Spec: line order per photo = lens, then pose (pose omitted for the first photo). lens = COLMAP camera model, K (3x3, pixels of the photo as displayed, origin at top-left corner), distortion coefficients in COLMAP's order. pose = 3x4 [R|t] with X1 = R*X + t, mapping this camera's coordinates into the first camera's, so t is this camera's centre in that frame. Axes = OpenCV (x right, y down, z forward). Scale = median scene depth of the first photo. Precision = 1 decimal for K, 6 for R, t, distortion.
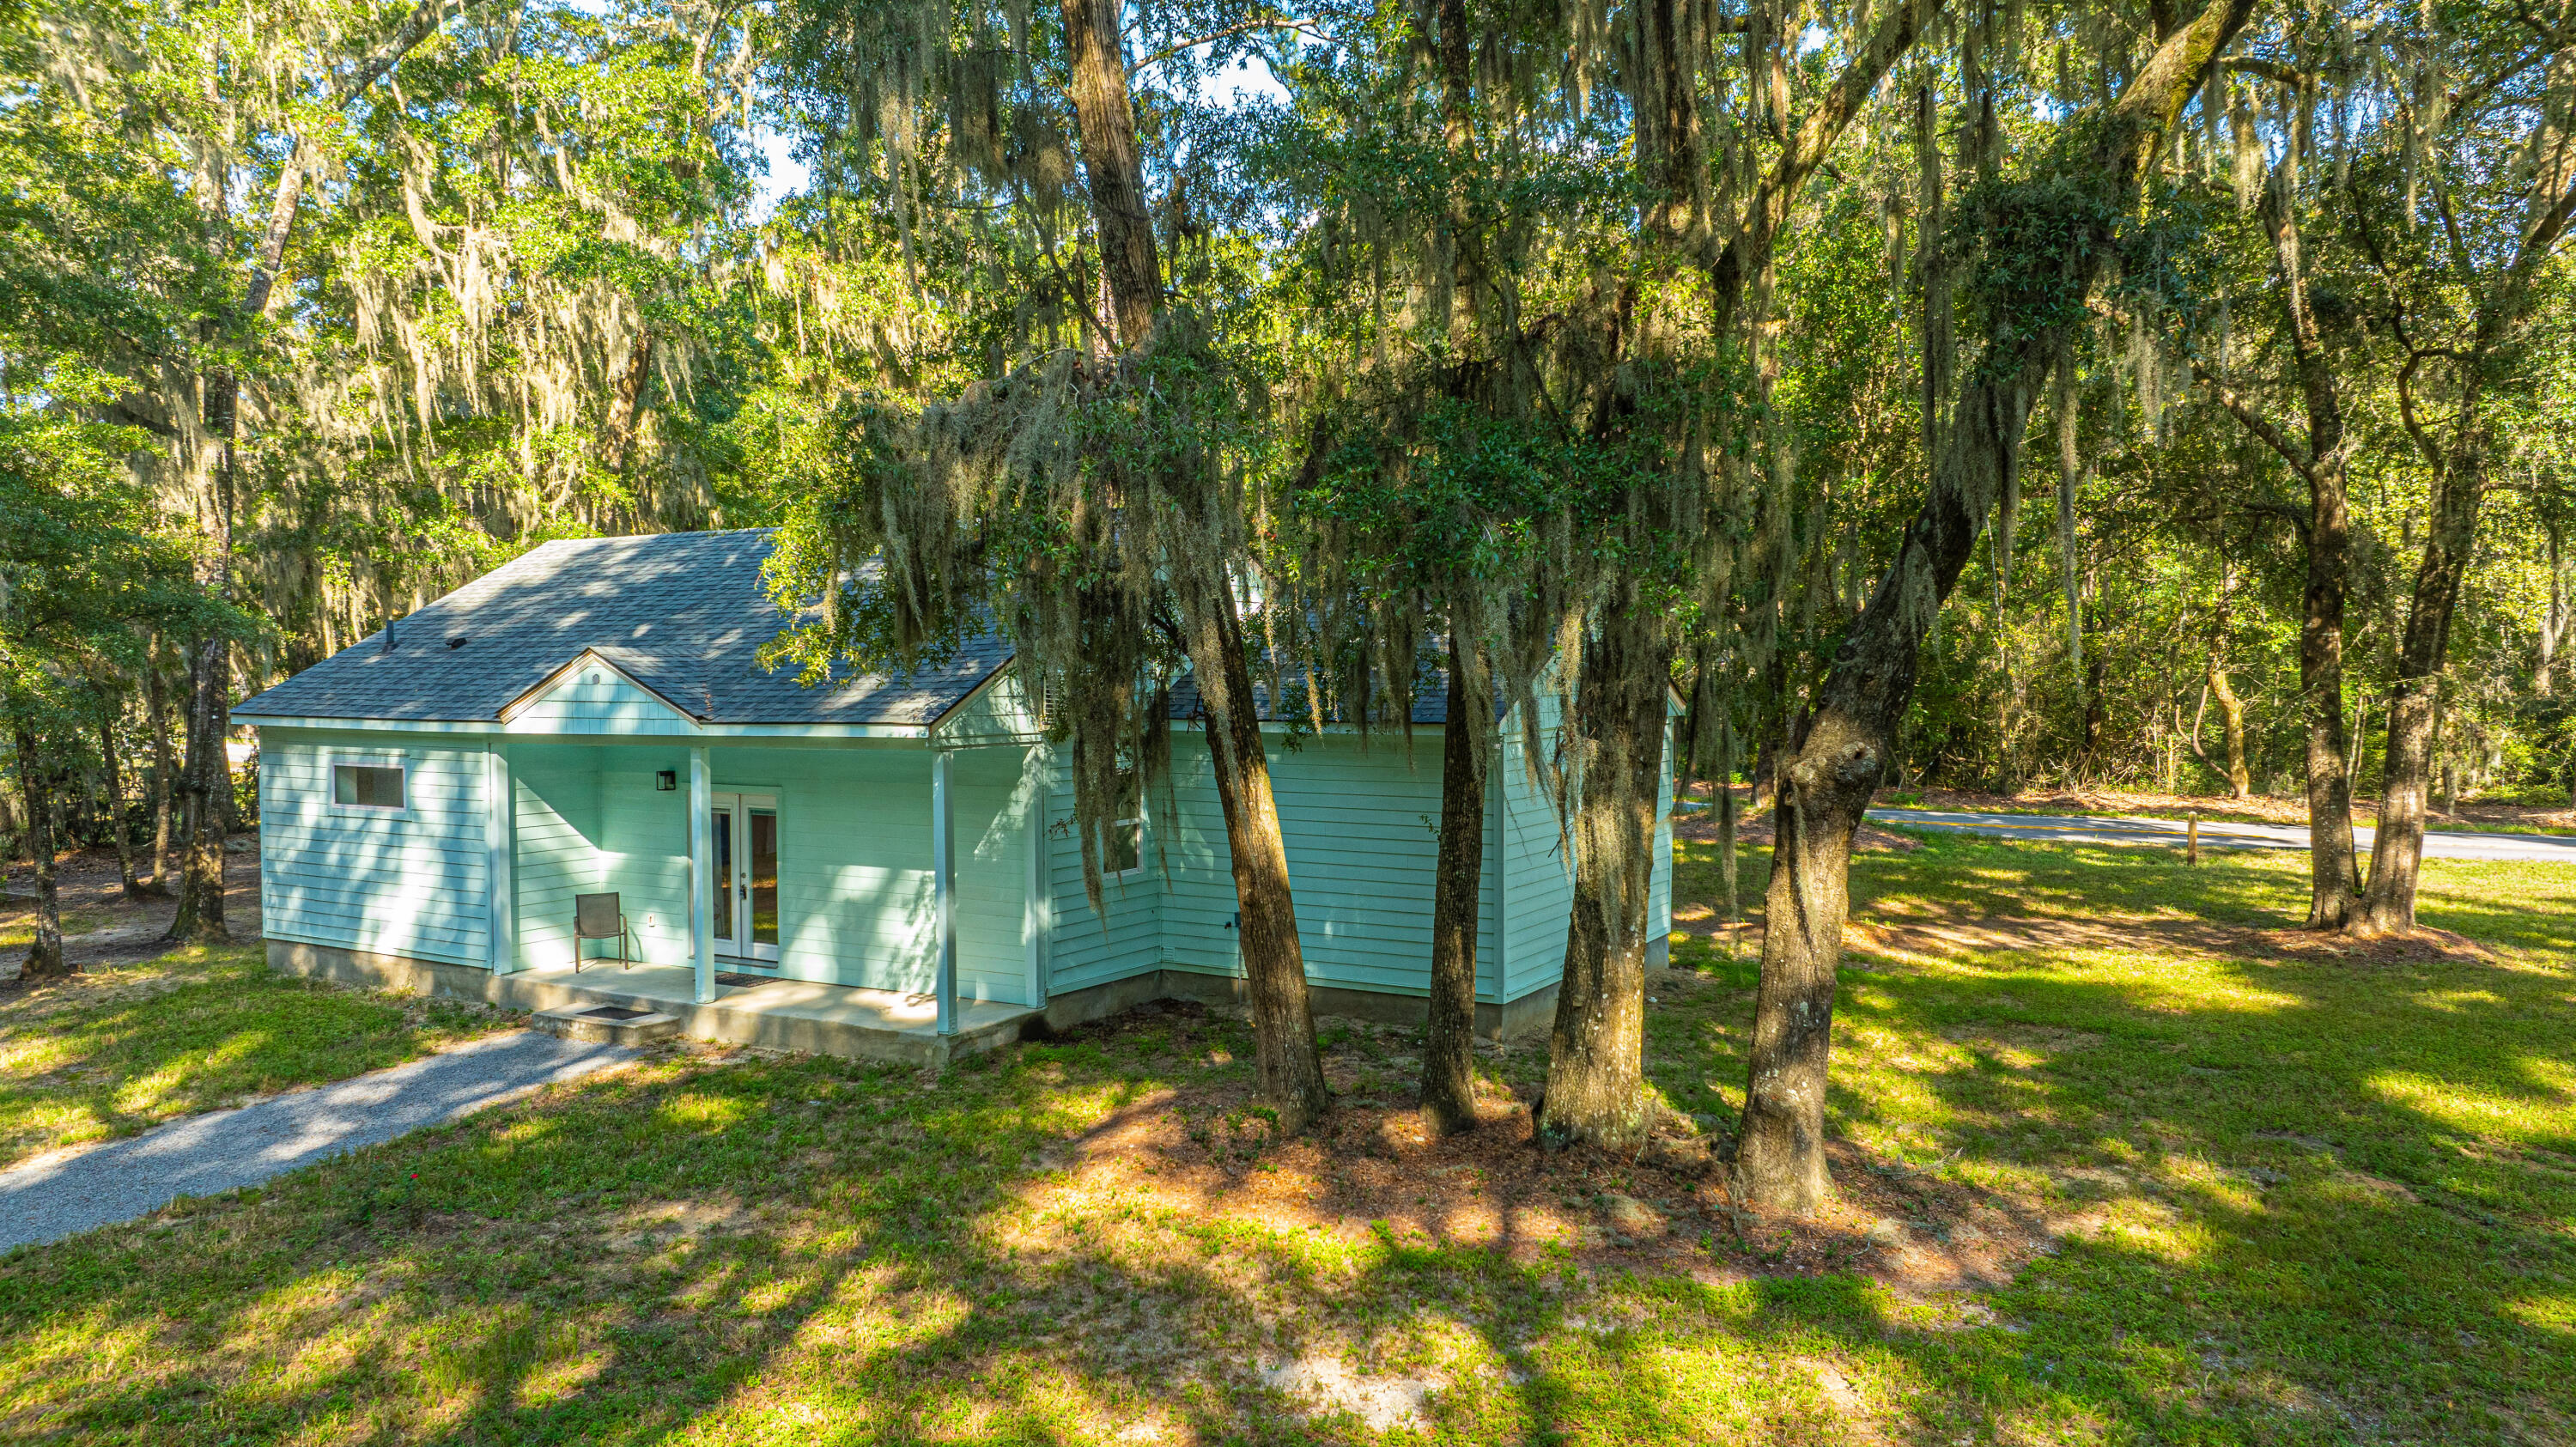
lens RADIAL K [[1795.0, 0, 1280.6], [0, 1795.0, 722.2], [0, 0, 1]] dist [-0.022387, 0.004583]
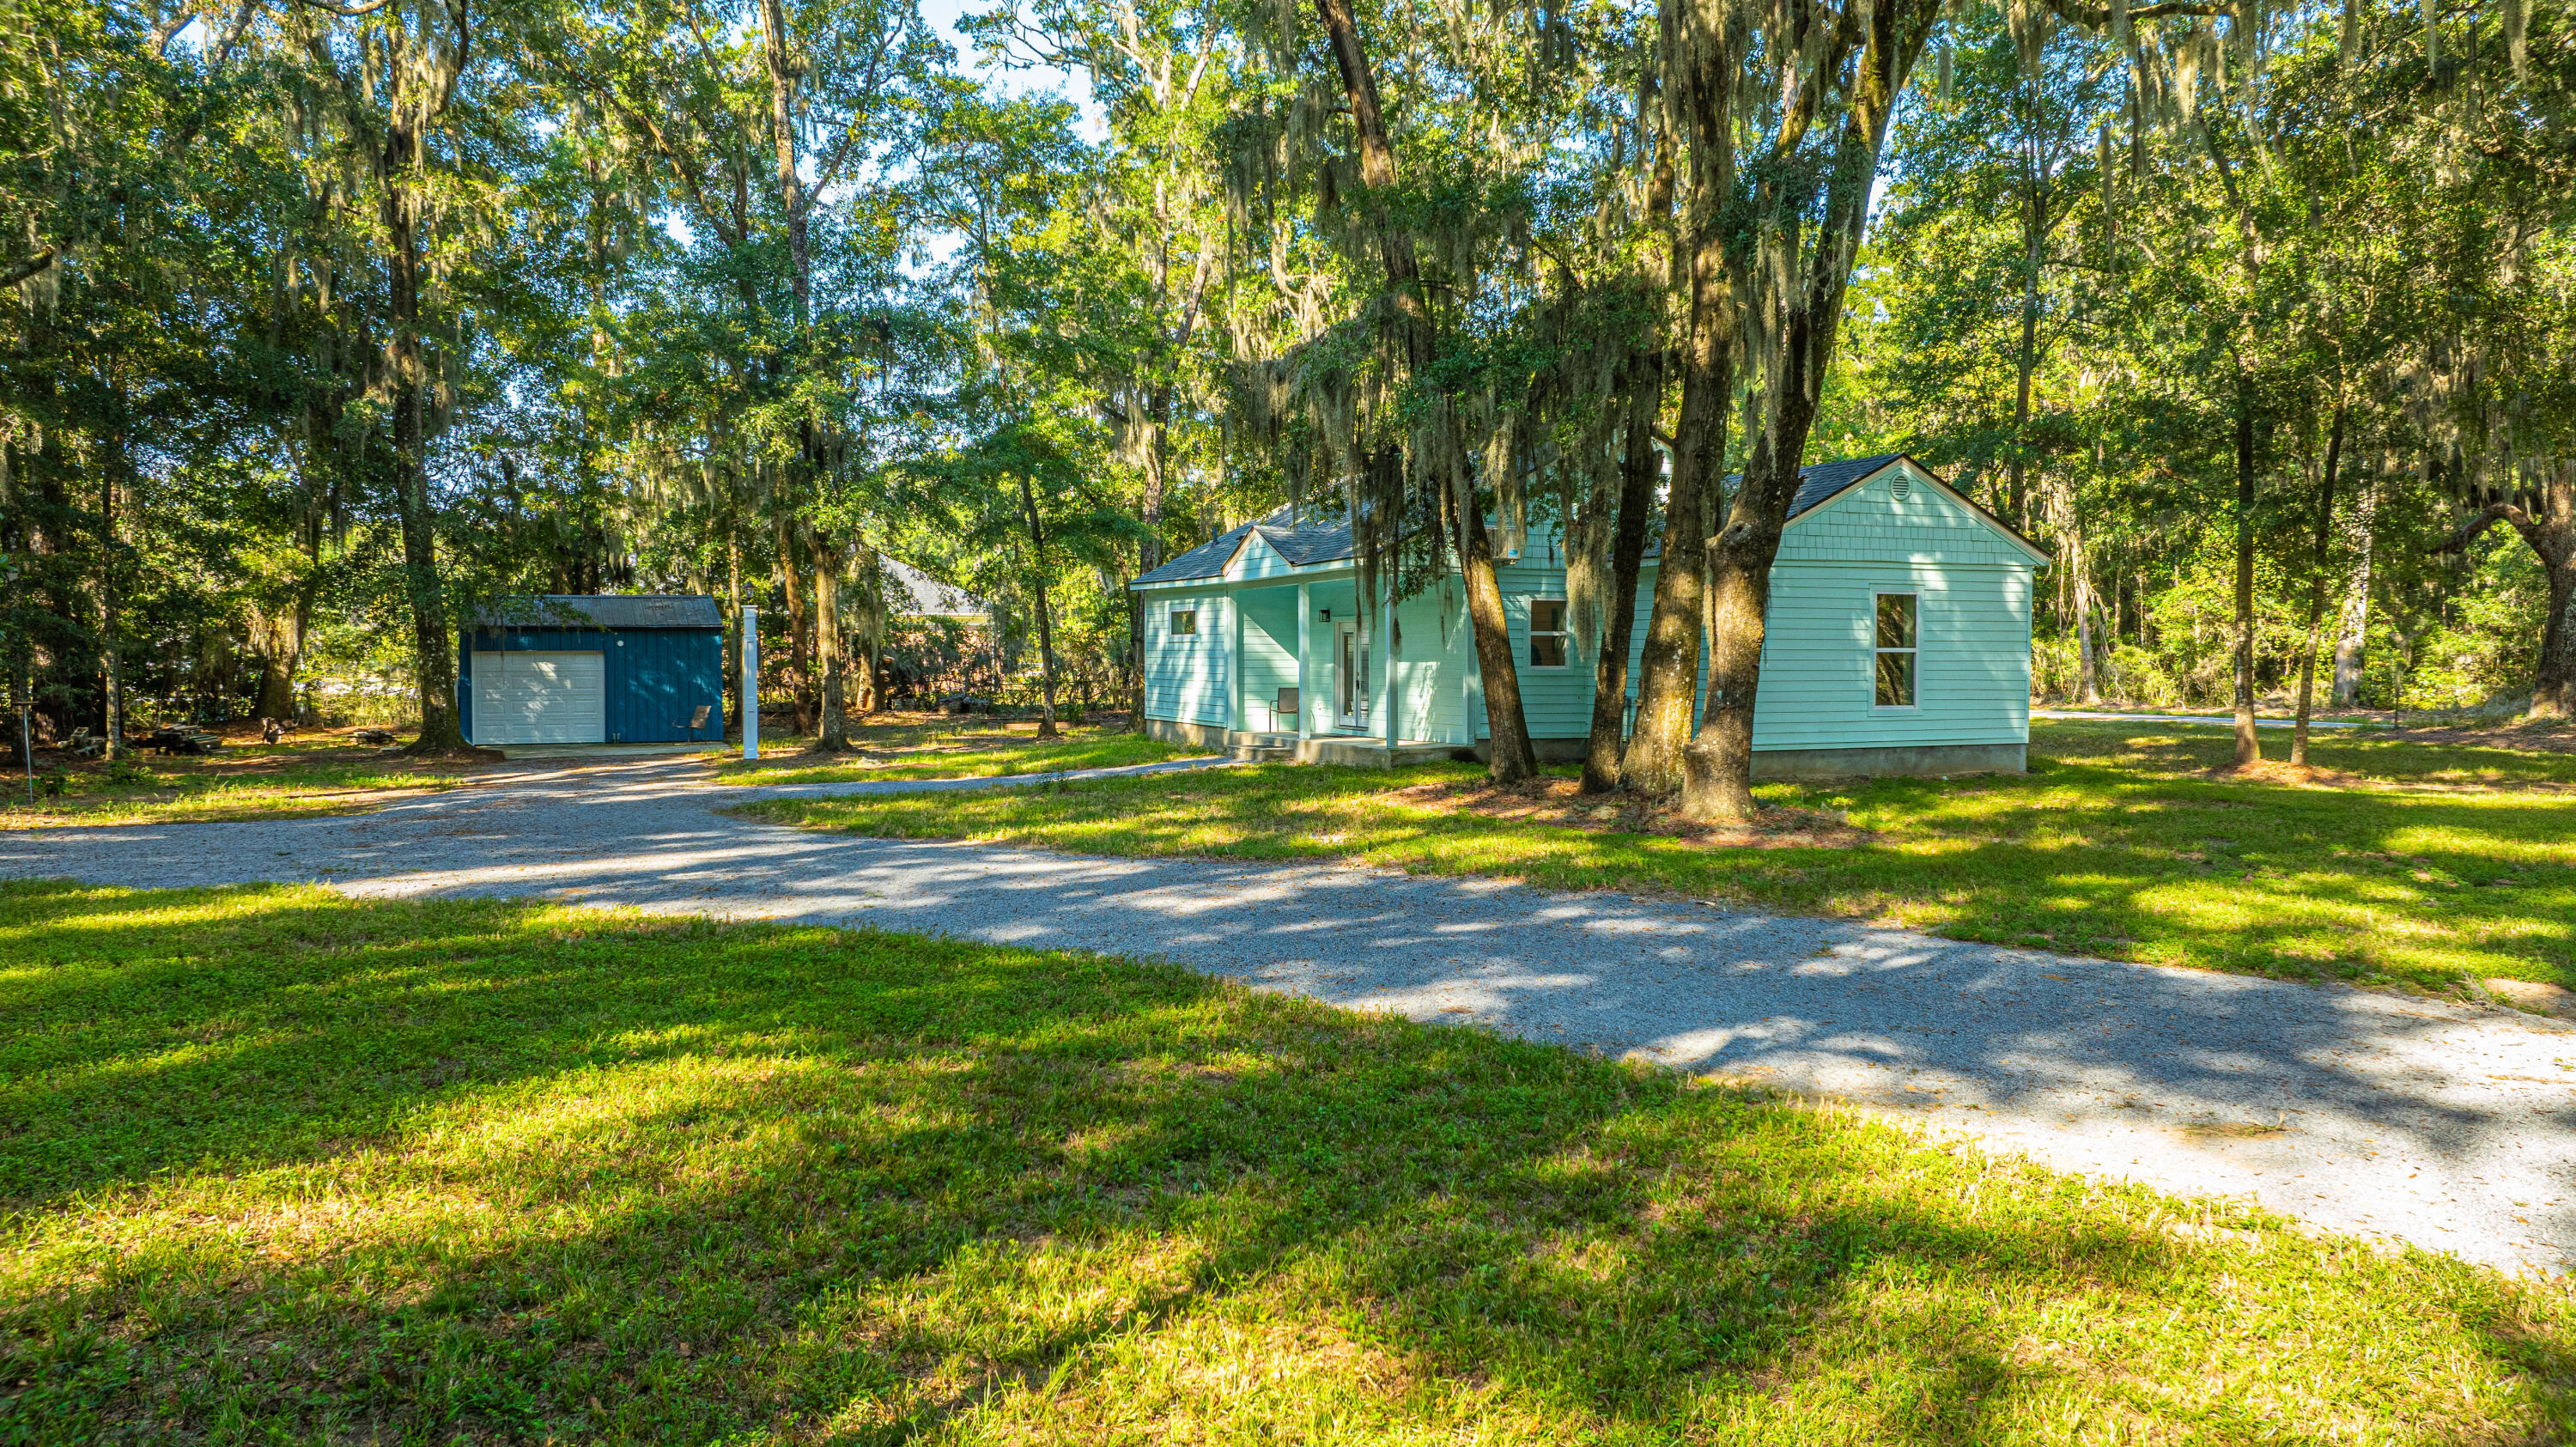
lens RADIAL K [[1792.5, 0, 1288.0], [0, 1792.5, 723.5], [0, 0, 1]] dist [-0.027674, 0.030635]
pose [[0.807984, 0.026878, -0.588591, 0.637186], [-0.024560, 0.999627, 0.011933, 0.123713], [0.588692, 0.004814, 0.808343, -0.339168]]
